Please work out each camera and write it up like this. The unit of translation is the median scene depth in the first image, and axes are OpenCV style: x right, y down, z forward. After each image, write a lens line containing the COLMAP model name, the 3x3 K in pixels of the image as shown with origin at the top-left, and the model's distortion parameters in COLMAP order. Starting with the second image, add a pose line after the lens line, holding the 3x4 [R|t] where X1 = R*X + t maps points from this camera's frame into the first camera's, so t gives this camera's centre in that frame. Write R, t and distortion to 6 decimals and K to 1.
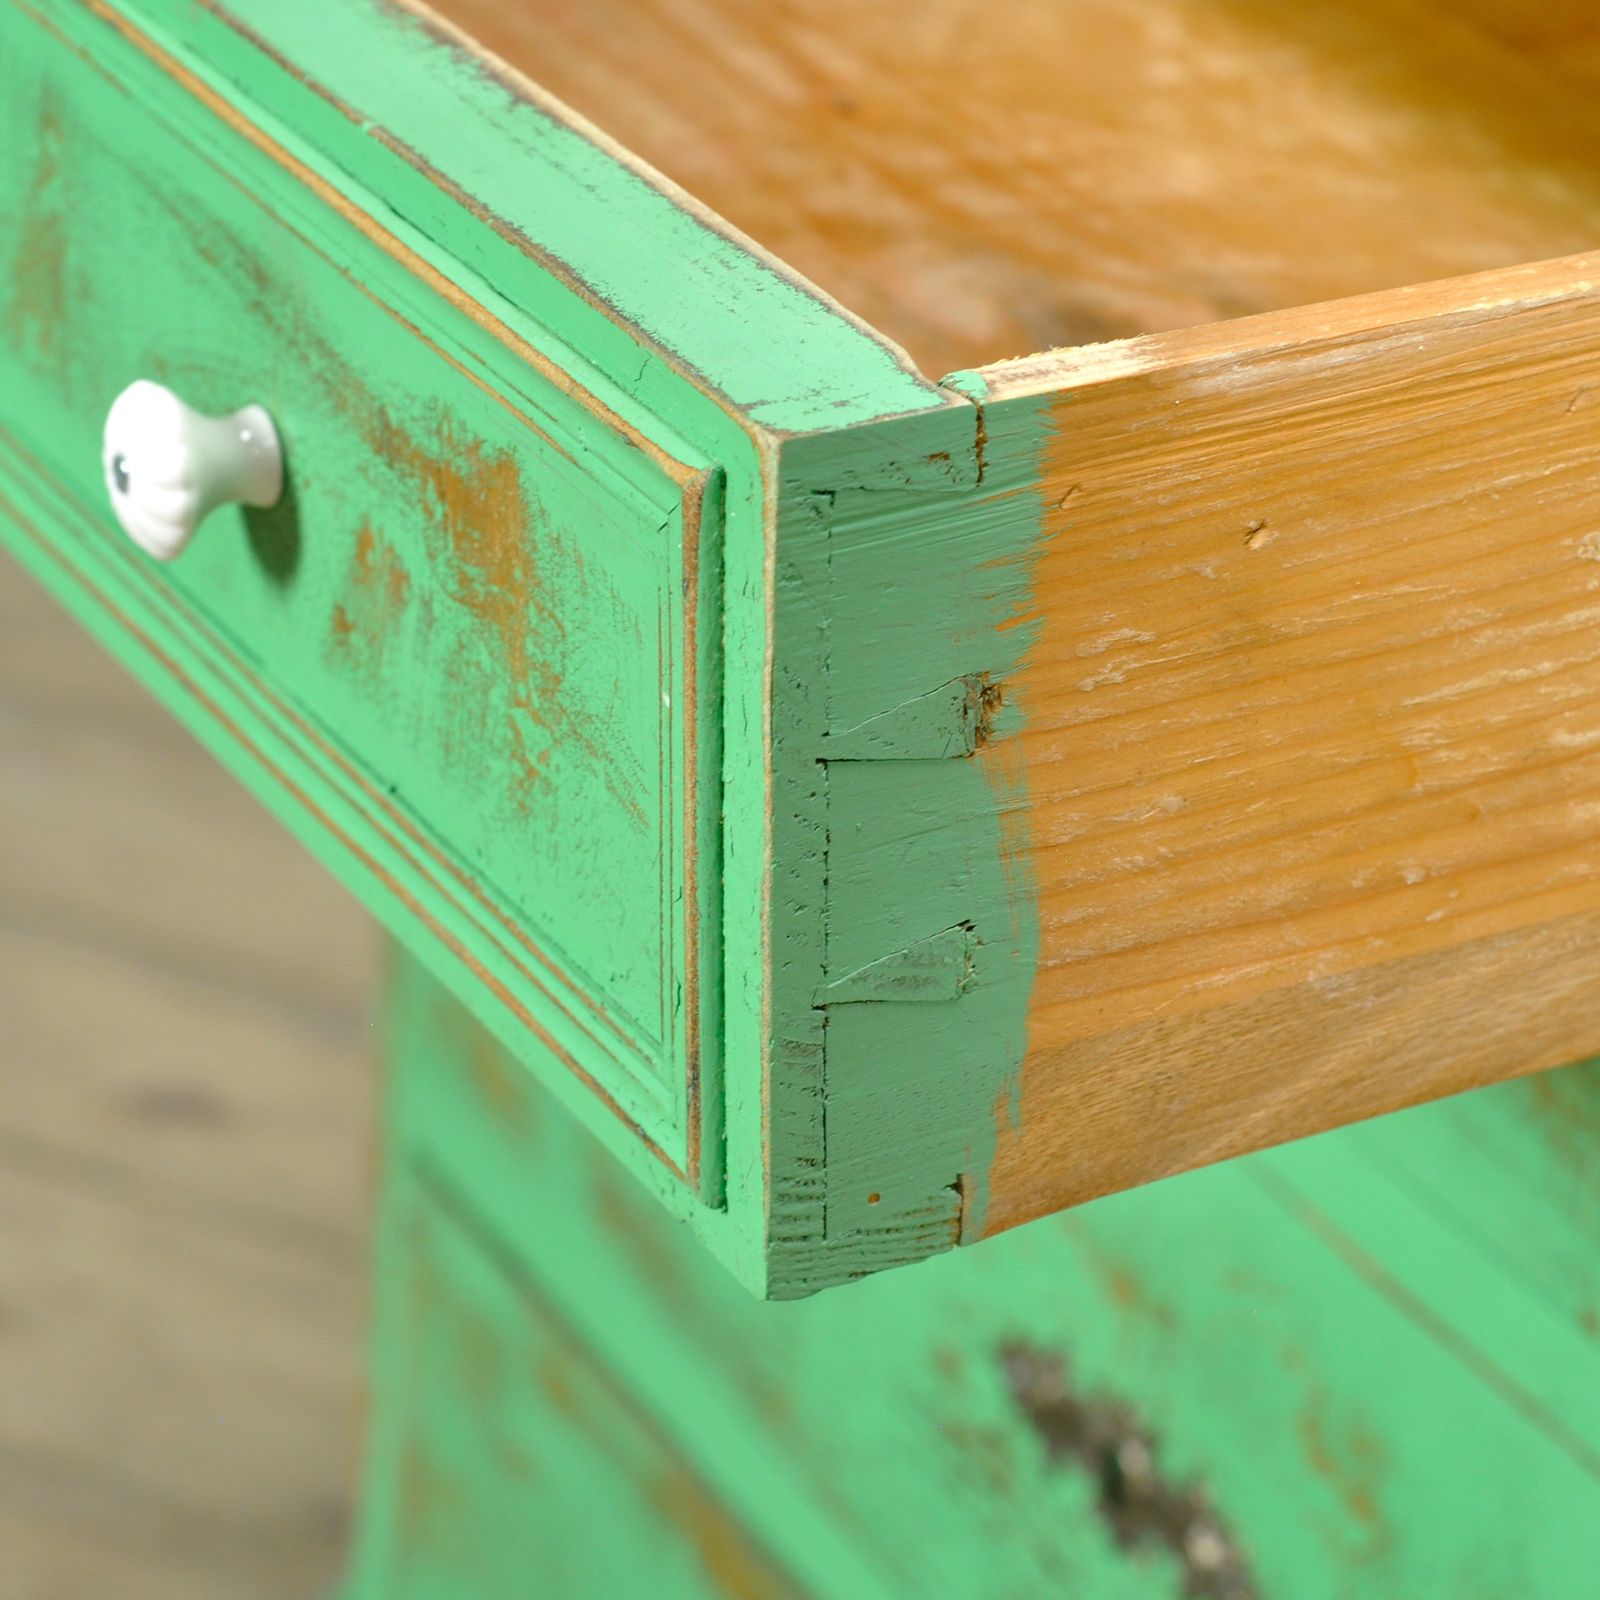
lens RADIAL K [[6625.5, 0, 805.3], [0, 6625.5, 895.7], [0, 0, 1]] dist [-0.163228, 0.945939]
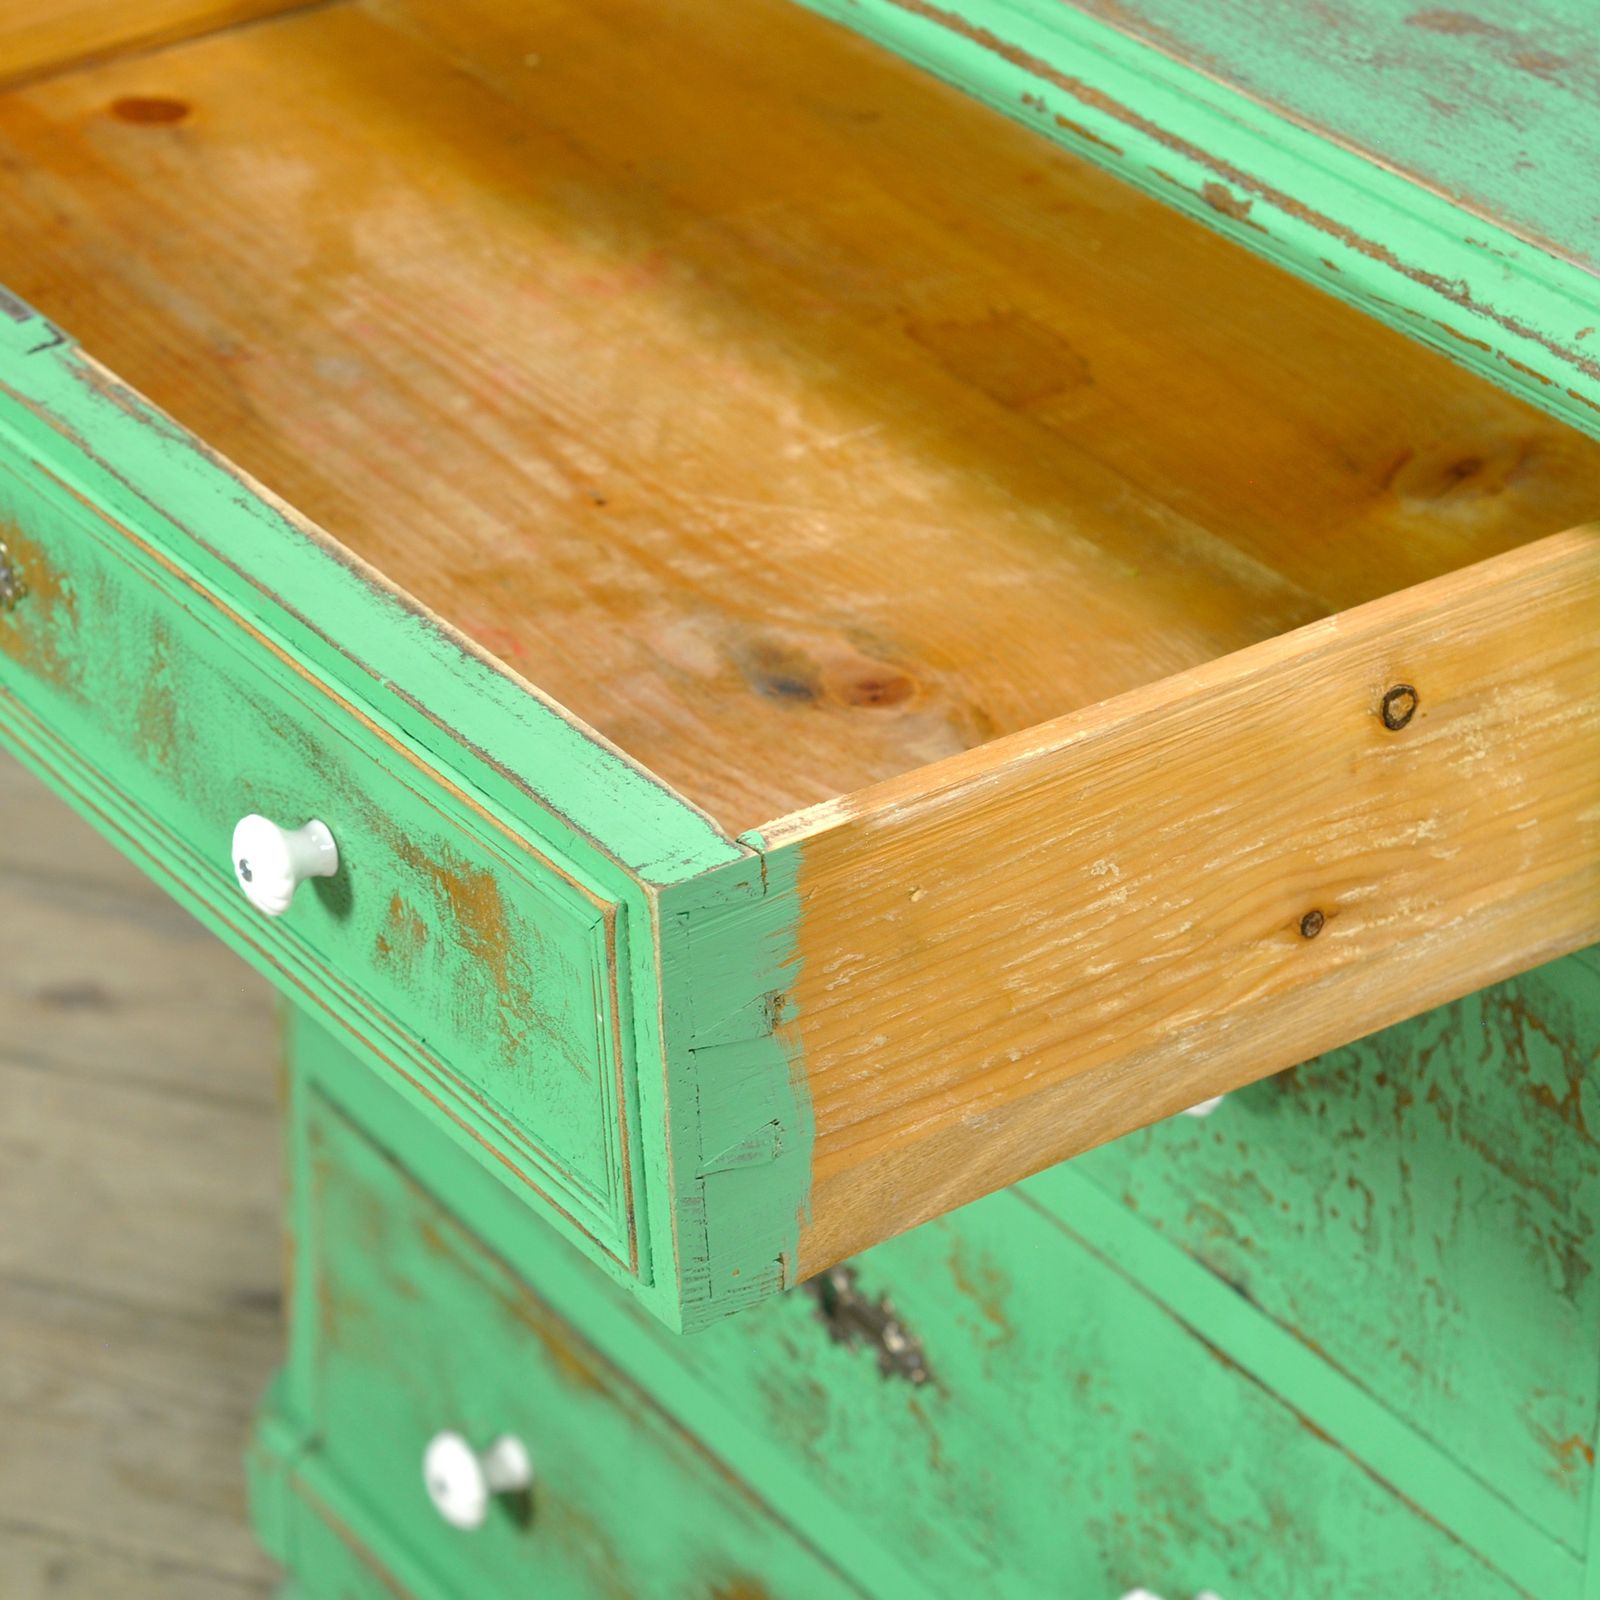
lens RADIAL K [[5836.5, 0, 800.0], [0, 5836.5, 800.0], [0, 0, 1]] dist [-0.203696, 3.204062]
pose [[0.993136, -0.095631, 0.067343, -0.064489], [0.092132, 0.994320, 0.053280, -0.159318], [-0.072056, -0.046710, 0.996306, -0.555359]]
